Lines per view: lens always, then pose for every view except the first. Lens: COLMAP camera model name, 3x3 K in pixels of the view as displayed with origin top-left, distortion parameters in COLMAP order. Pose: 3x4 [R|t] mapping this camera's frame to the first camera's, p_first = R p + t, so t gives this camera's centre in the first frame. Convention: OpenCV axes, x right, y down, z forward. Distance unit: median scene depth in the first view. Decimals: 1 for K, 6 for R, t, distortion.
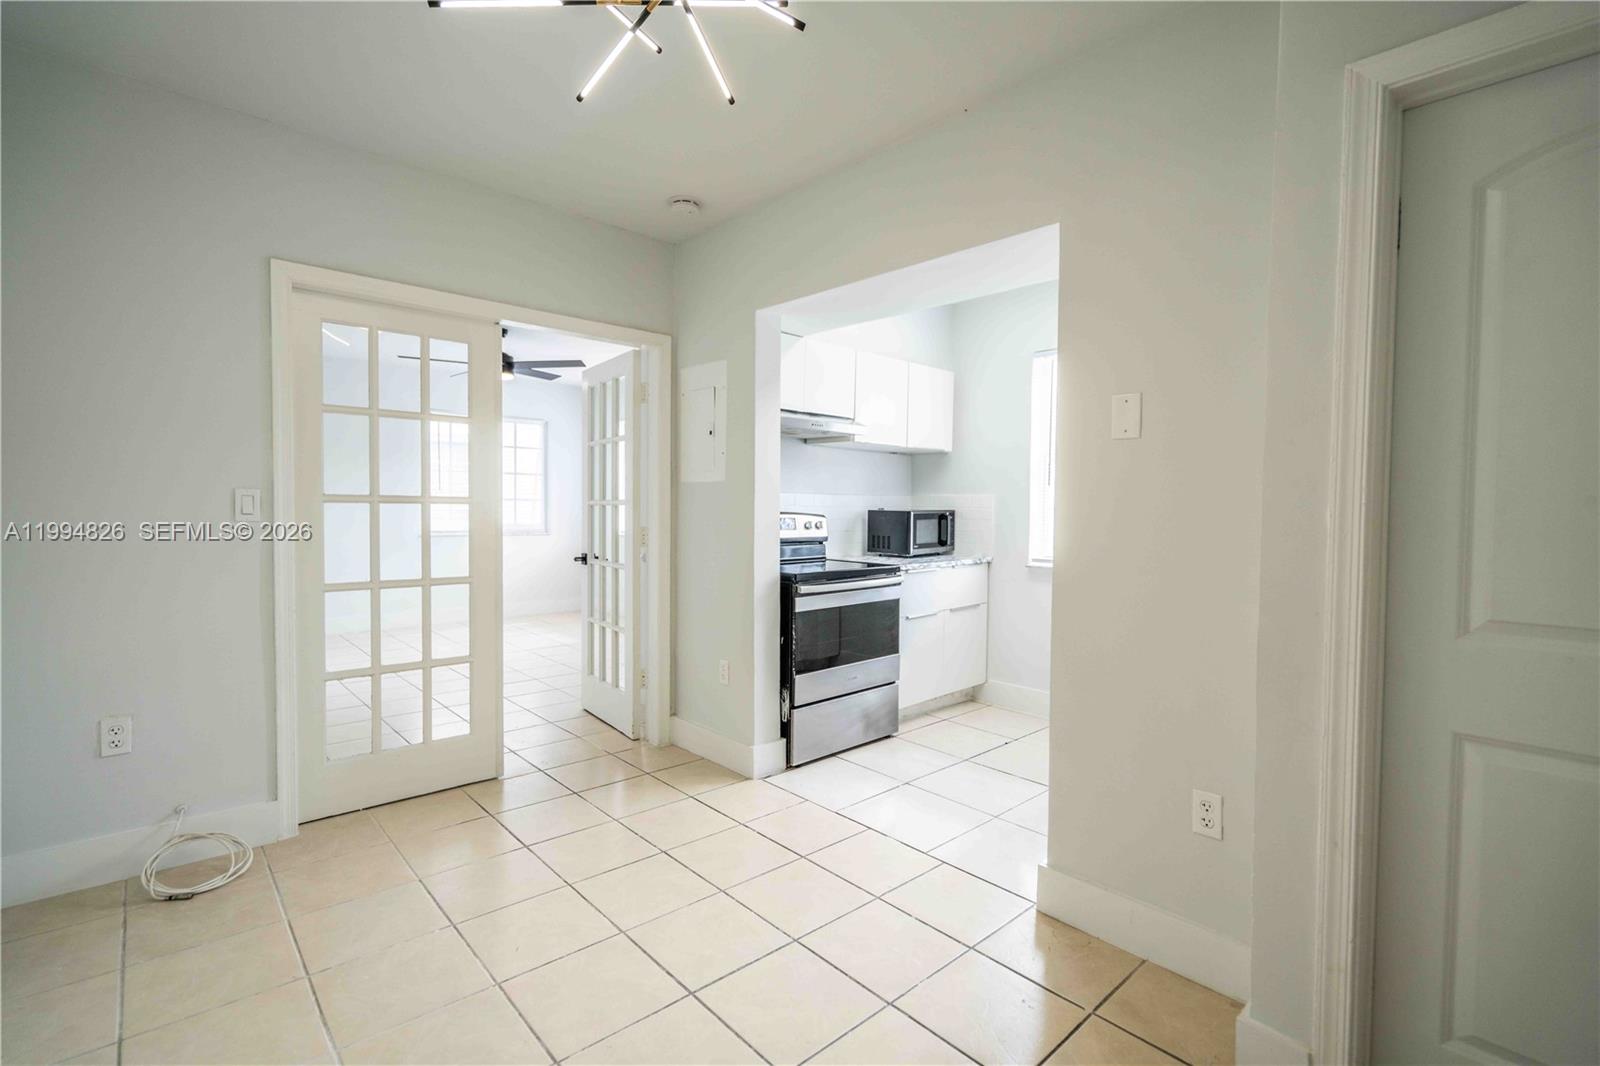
lens RADIAL K [[727.5, 0, 797.0], [0, 727.5, 530.8], [0, 0, 1]] dist [-0.018936, -0.000091]
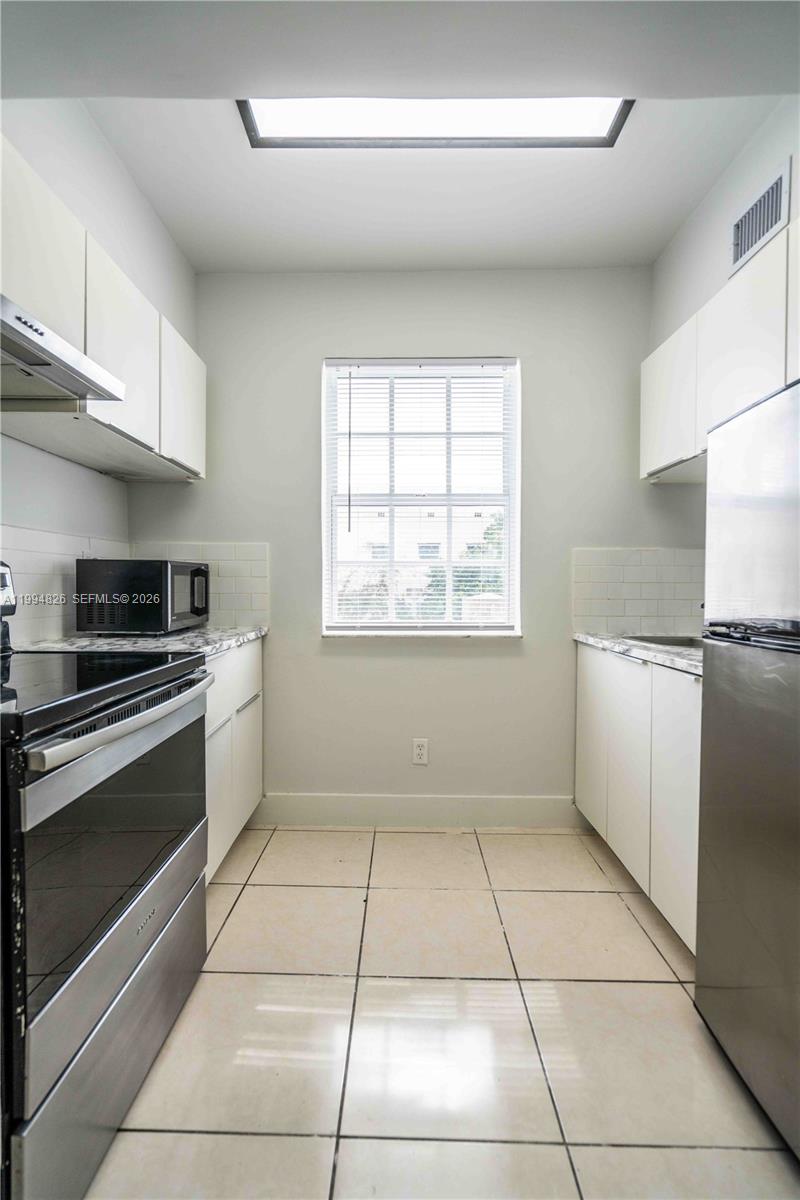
lens RADIAL K [[545.6, 0, 395.8], [0, 545.6, 601.6], [0, 0, 1]] dist [-0.018936, -0.000091]
pose [[0.682561, -0.023538, 0.730449, -0.047402], [0.023664, 0.999669, 0.010101, 0.008019], [-0.730445, 0.010391, 0.682892, 0.541670]]
